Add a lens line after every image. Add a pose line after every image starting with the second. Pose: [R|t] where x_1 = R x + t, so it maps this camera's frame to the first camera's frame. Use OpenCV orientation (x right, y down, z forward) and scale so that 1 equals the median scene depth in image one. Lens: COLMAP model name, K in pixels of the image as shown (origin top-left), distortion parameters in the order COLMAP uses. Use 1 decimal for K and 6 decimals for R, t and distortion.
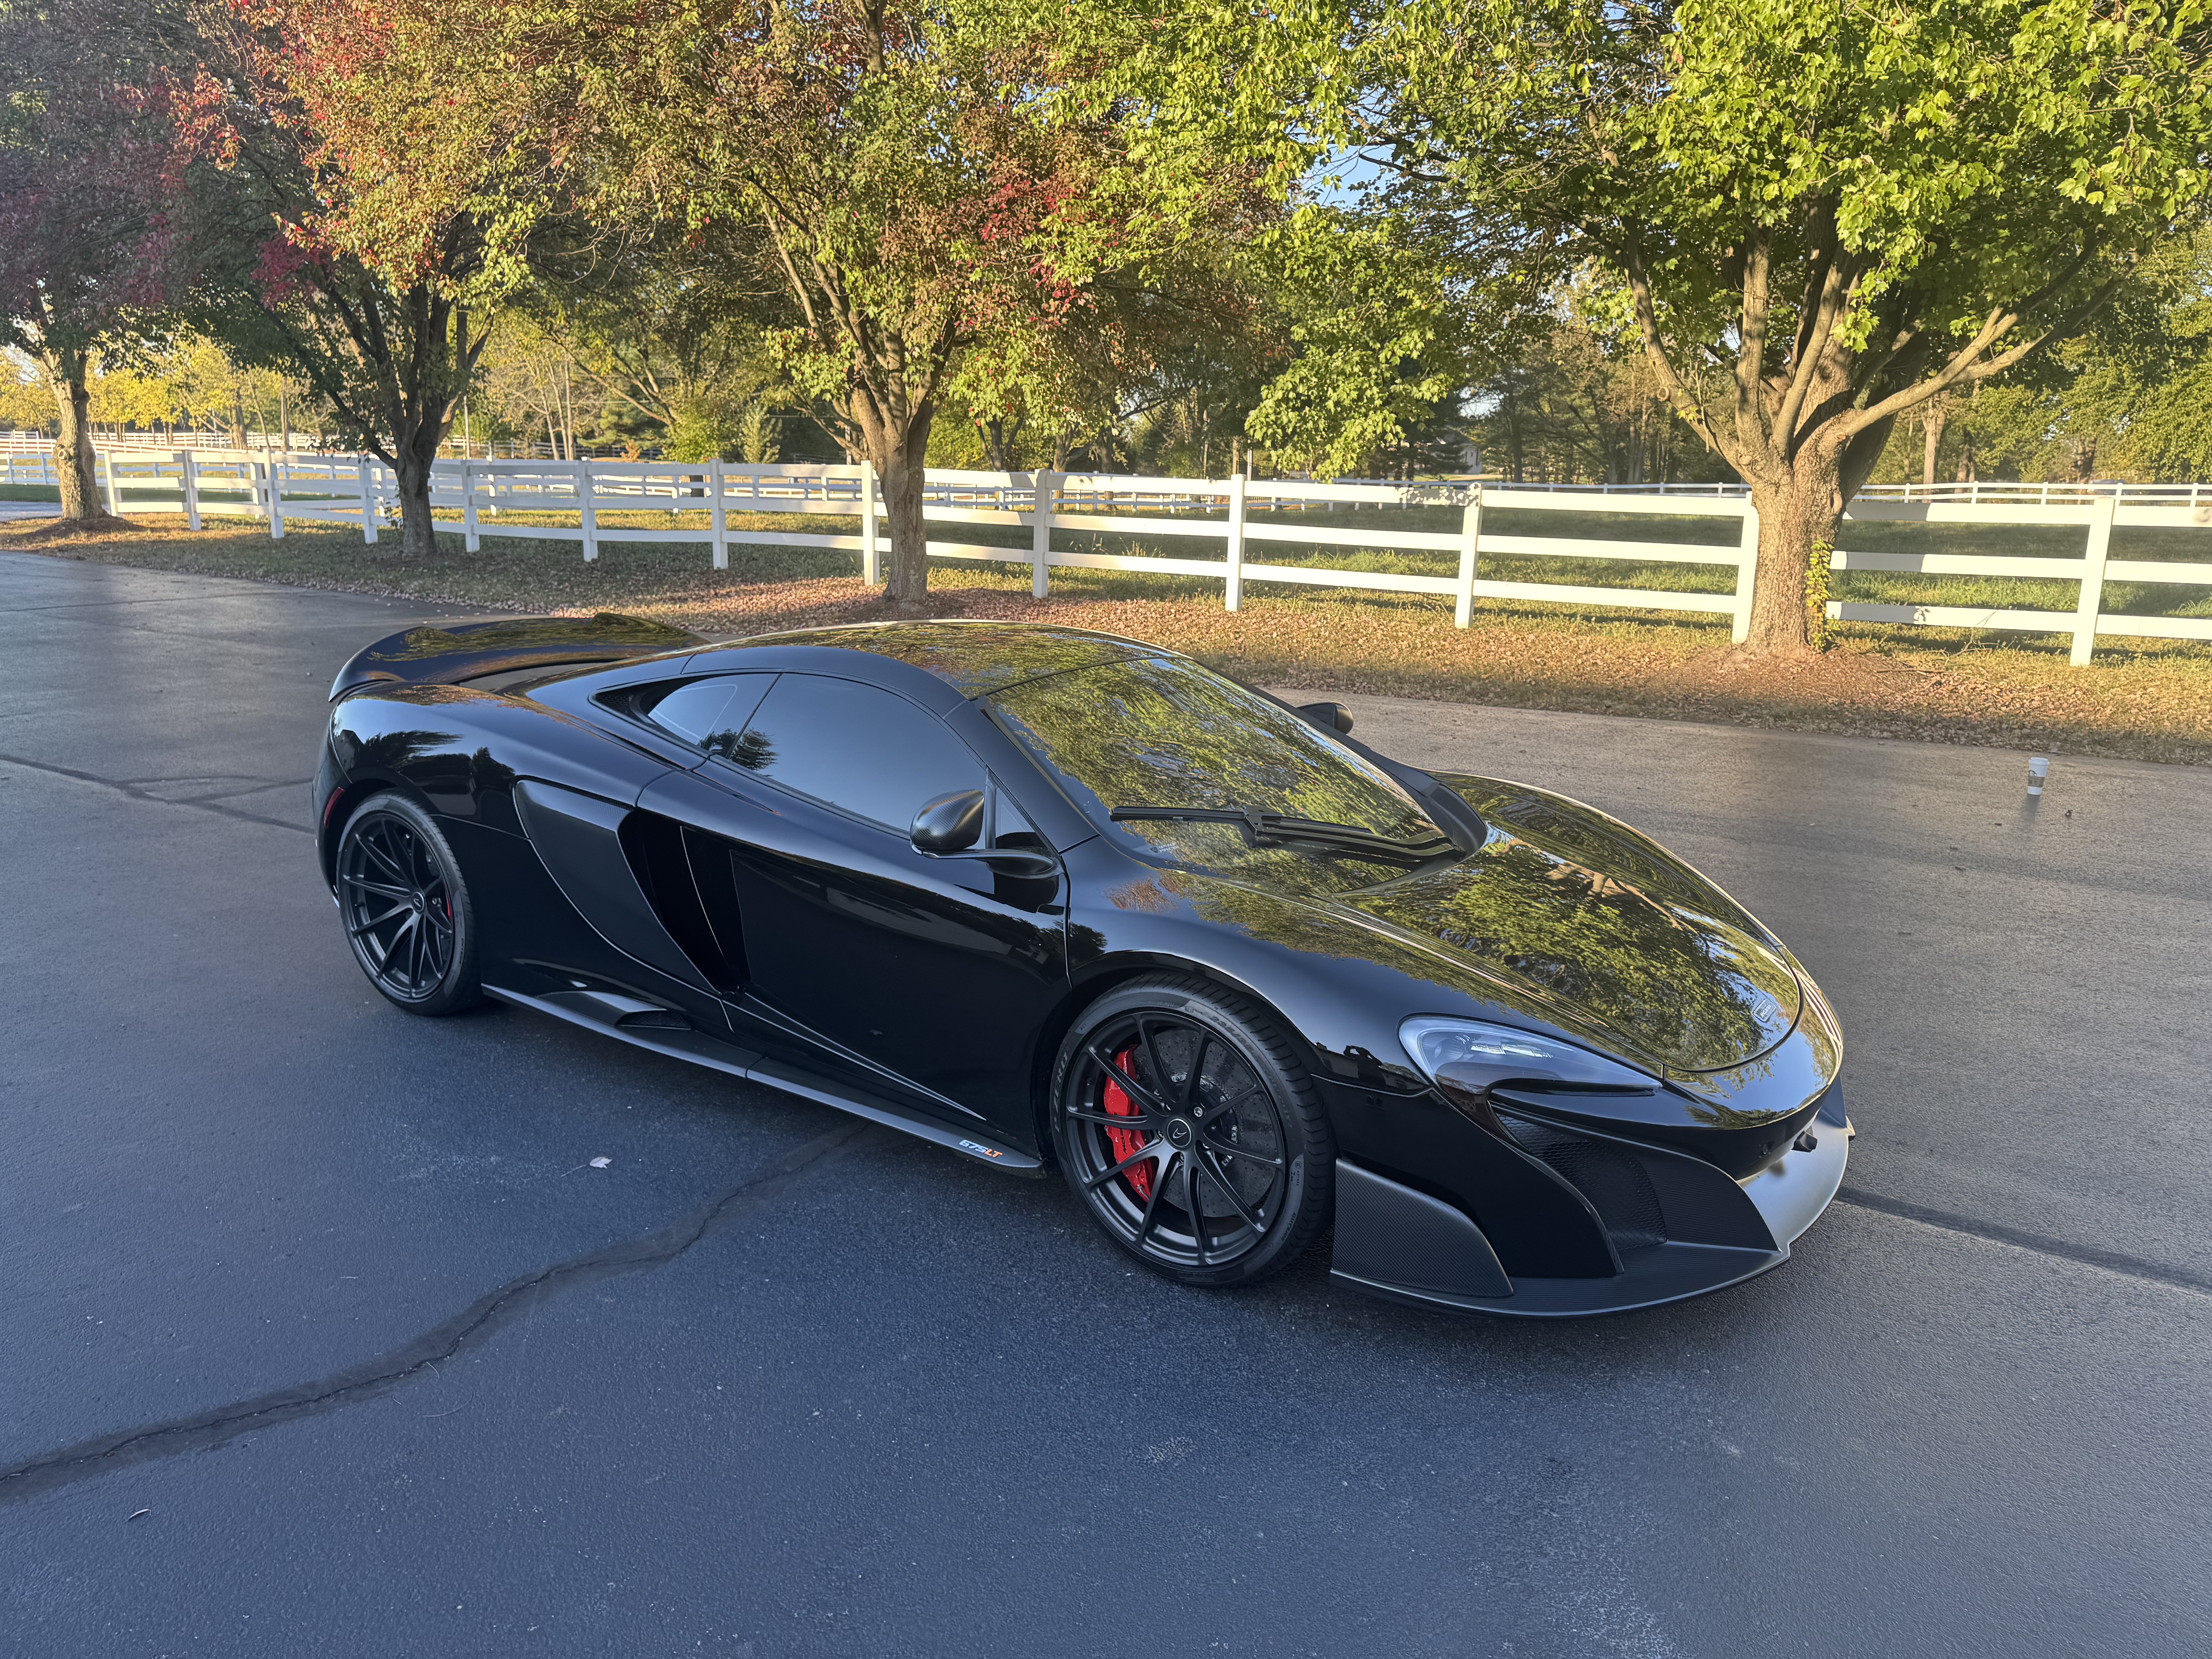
lens RADIAL K [[1558.5, 0, 1111.6], [0, 1558.5, 833.8], [0, 0, 1]] dist [0.081881, -0.115455]
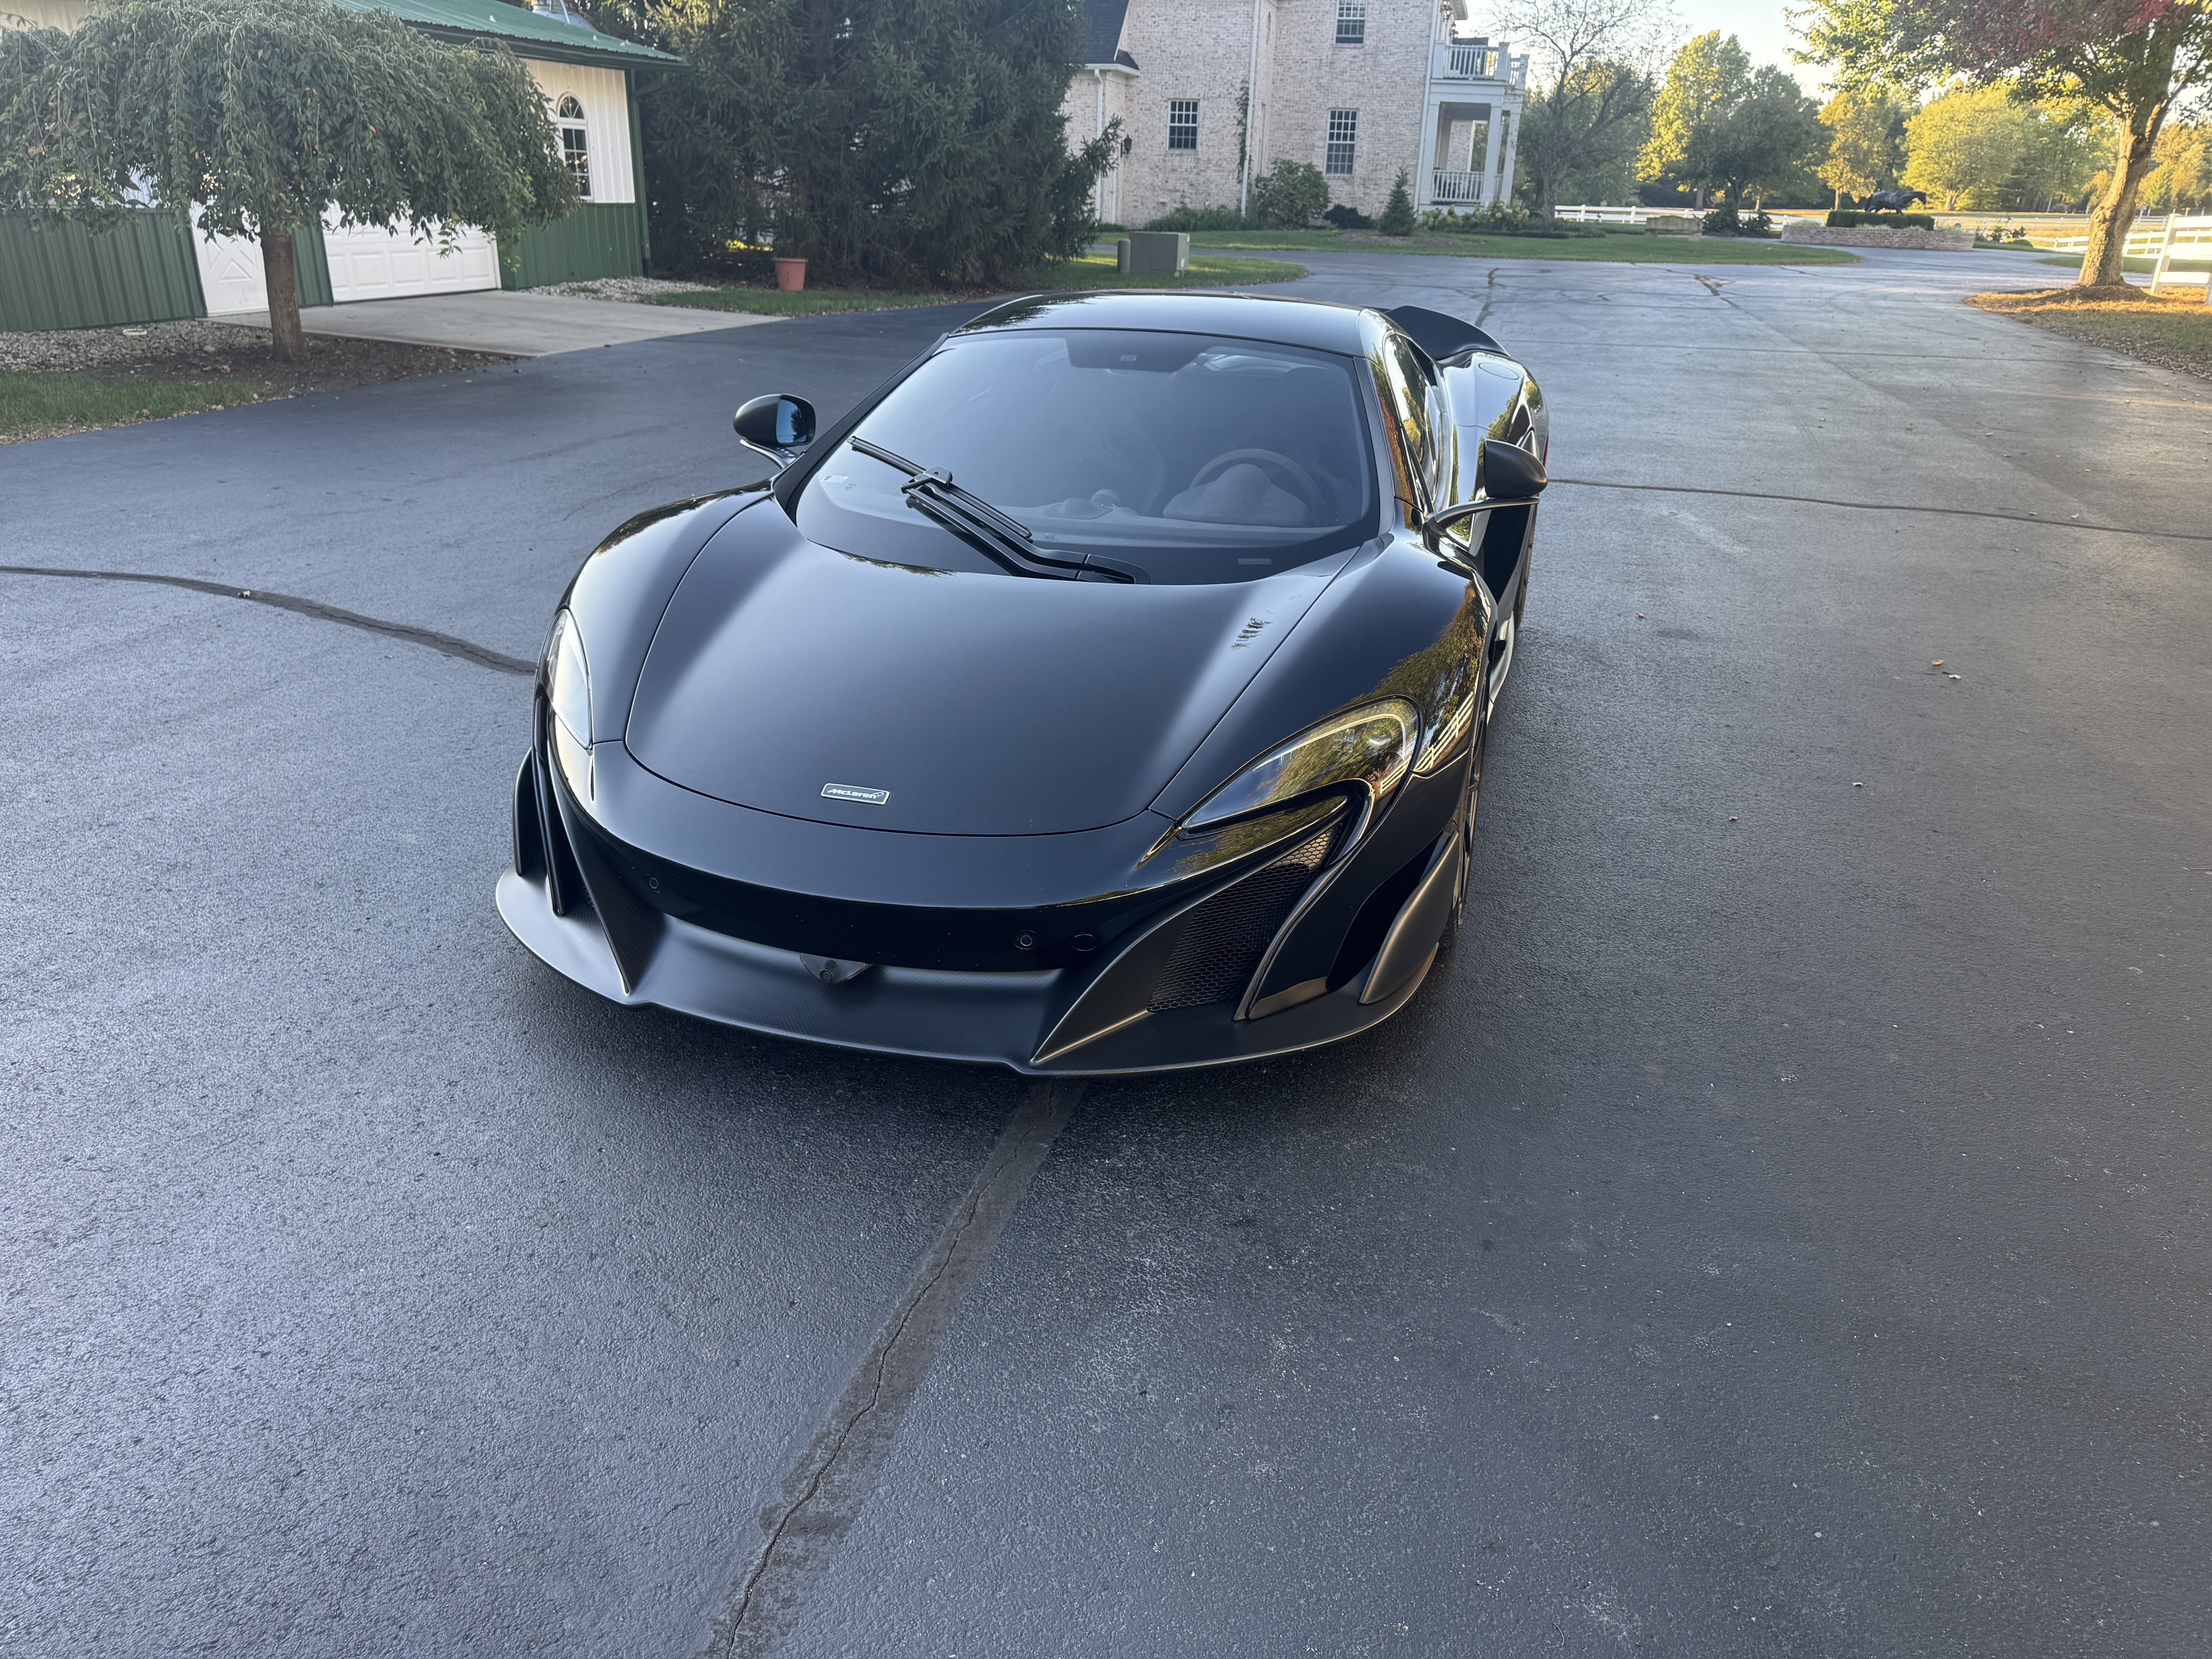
lens RADIAL K [[1575.7, 0, 1091.9], [0, 1575.7, 832.9], [0, 0, 1]] dist [0.017524, -0.020277]
pose [[0.291460, 0.347147, -0.891370, 0.317177], [-0.236236, 0.929086, 0.284591, -0.031418], [0.926954, 0.127627, 0.352800, 0.235295]]
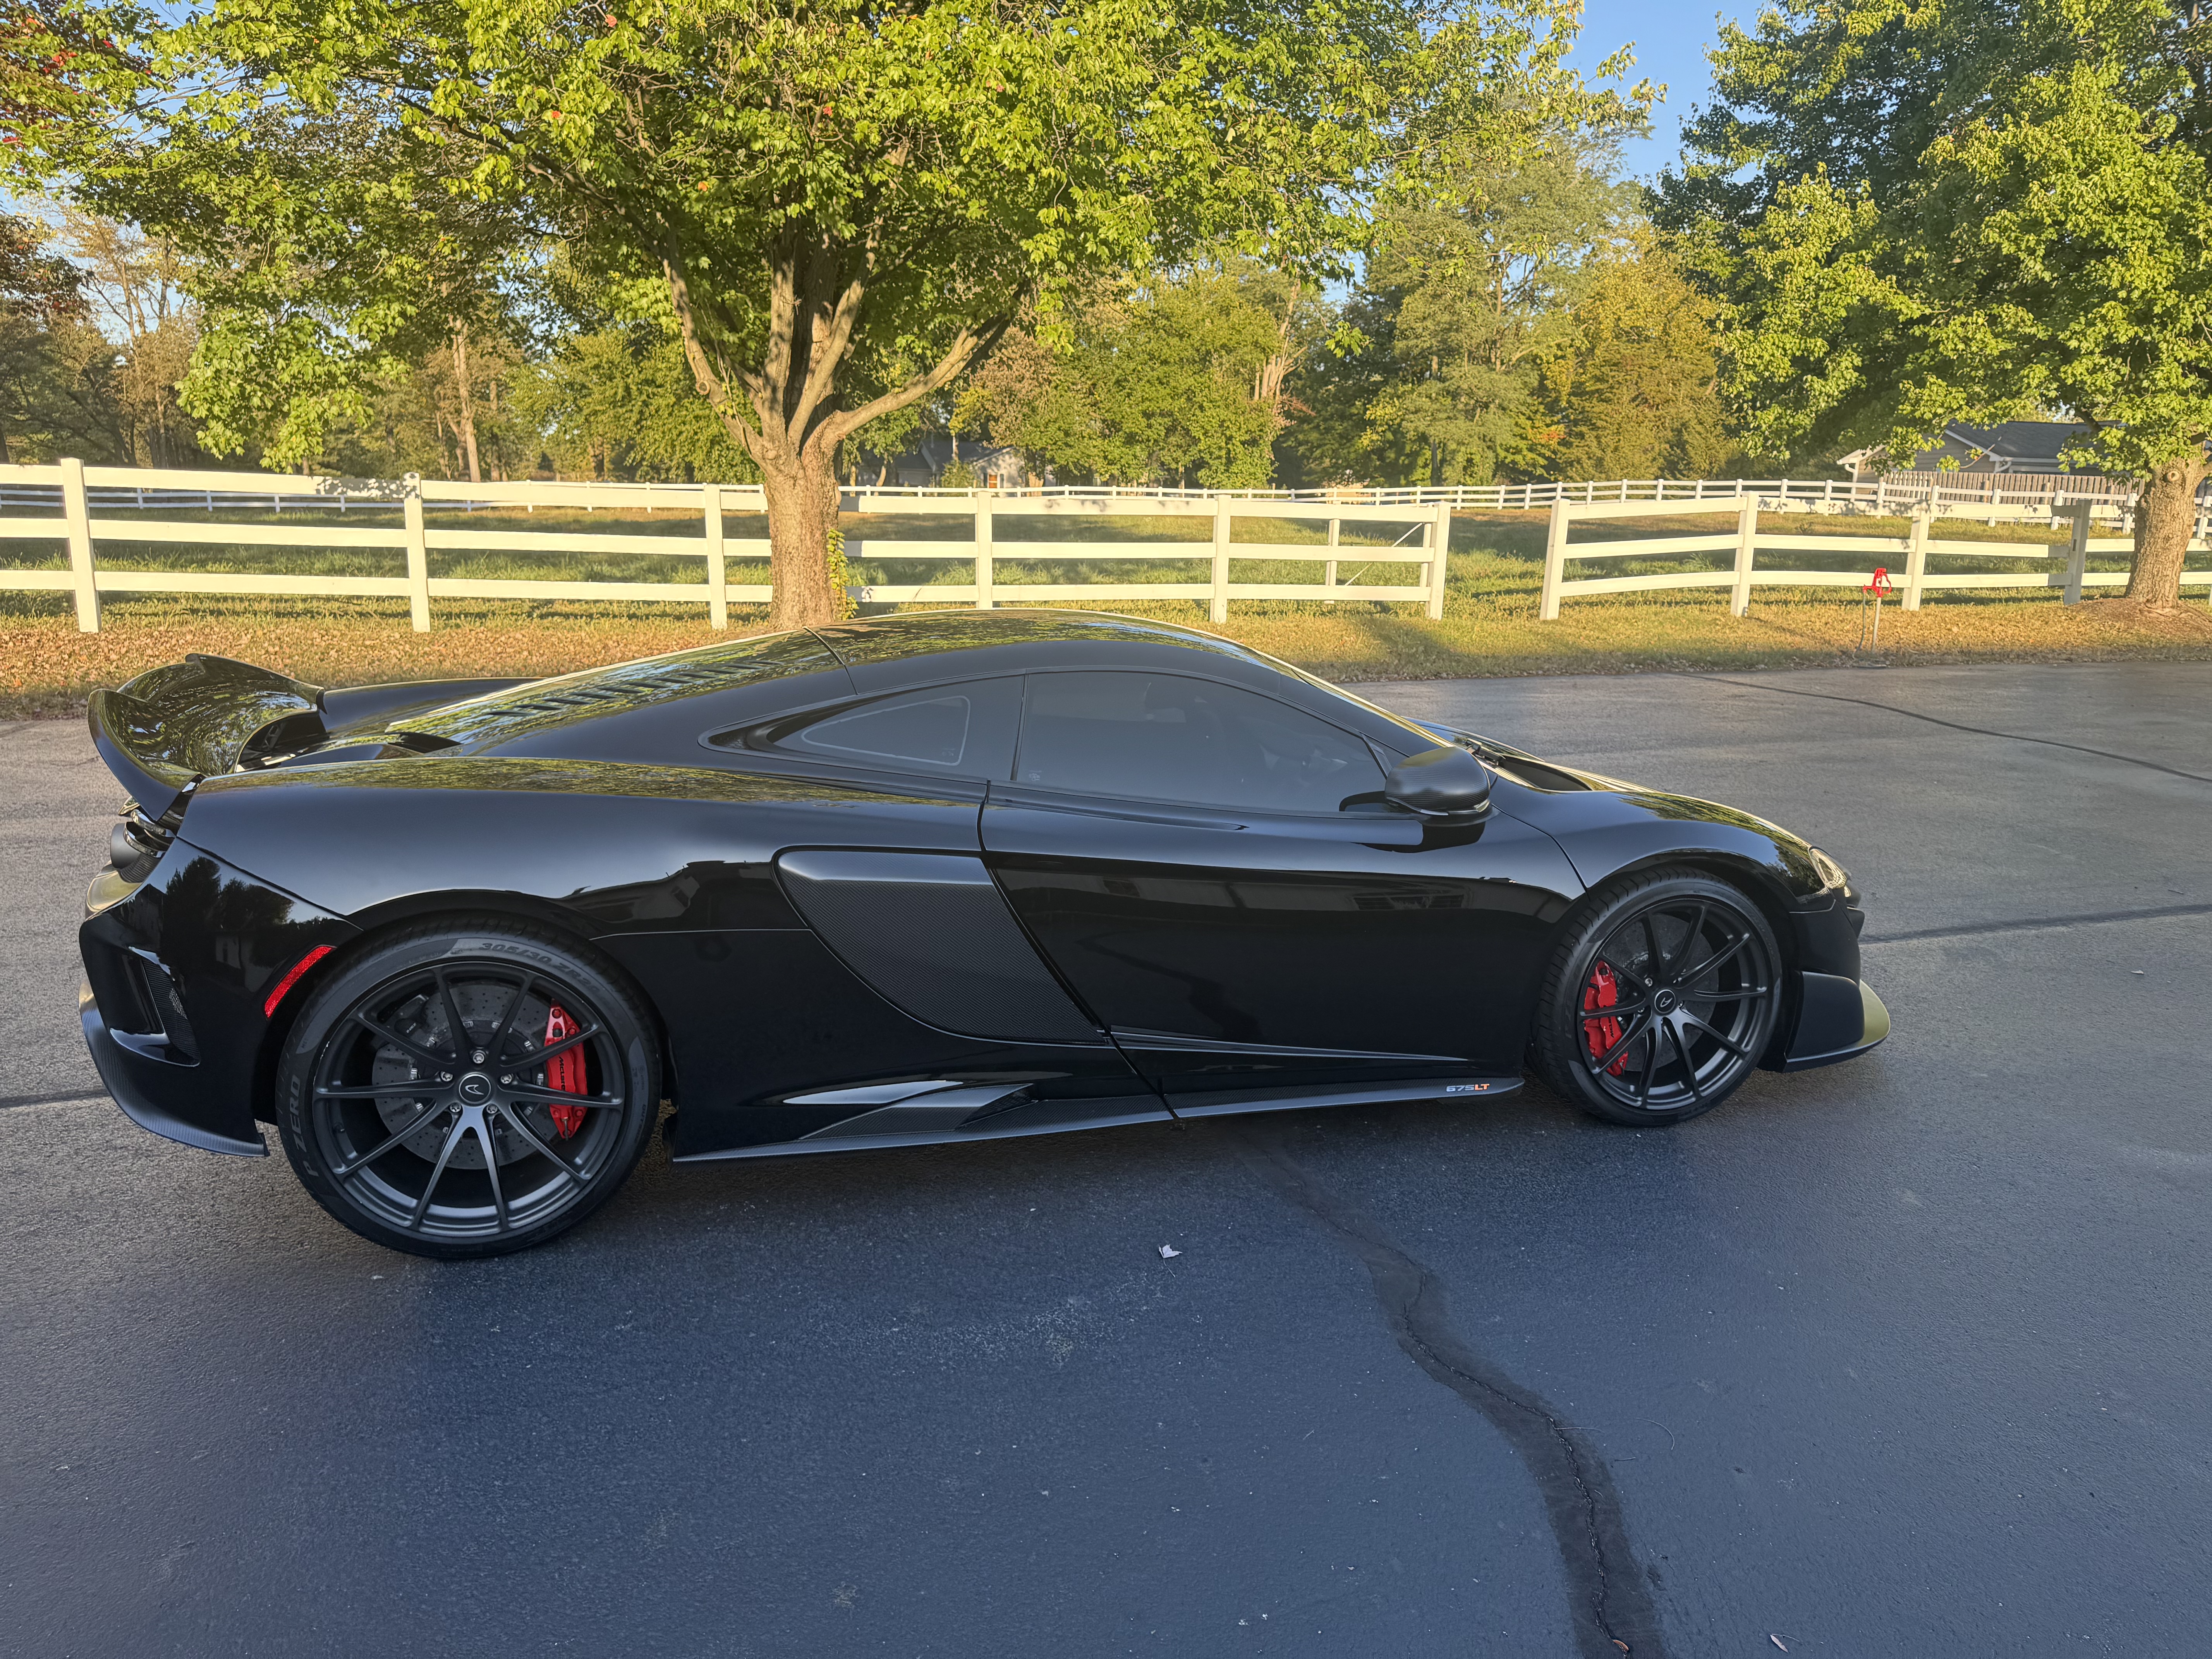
lens RADIAL K [[1562.1, 0, 1112.1], [0, 1562.1, 845.1], [0, 0, 1]] dist [0.054023, -0.070676]
pose [[0.626065, -0.174204, 0.760062, -0.286820], [0.169891, 0.981783, 0.085082, -0.025118], [-0.761038, 0.075861, 0.644256, 0.141585]]
